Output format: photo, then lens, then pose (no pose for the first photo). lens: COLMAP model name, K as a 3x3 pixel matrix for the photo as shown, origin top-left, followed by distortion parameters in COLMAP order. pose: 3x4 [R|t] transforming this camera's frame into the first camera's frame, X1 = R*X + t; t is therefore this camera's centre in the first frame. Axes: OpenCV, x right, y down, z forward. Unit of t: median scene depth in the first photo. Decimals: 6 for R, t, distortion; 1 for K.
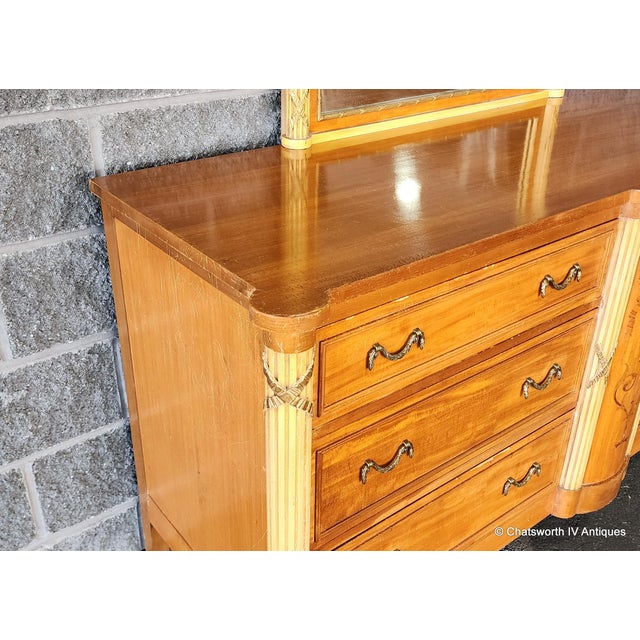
lens RADIAL K [[691.6, 0, 311.8], [0, 691.6, 312.7], [0, 0, 1]] dist [0.123872, -0.232659]
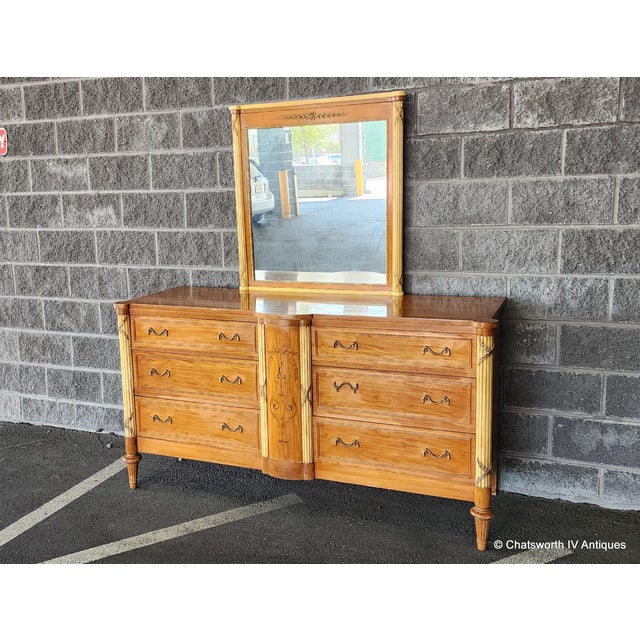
lens RADIAL K [[688.0, 0, 287.4], [0, 688.0, 310.2], [0, 0, 1]] dist [0.133289, -0.277248]
pose [[0.494018, 0.128244, -0.859942, 2.513560], [-0.386817, 0.918204, -0.085285, -0.003680], [0.778665, 0.374772, 0.503216, -0.190345]]
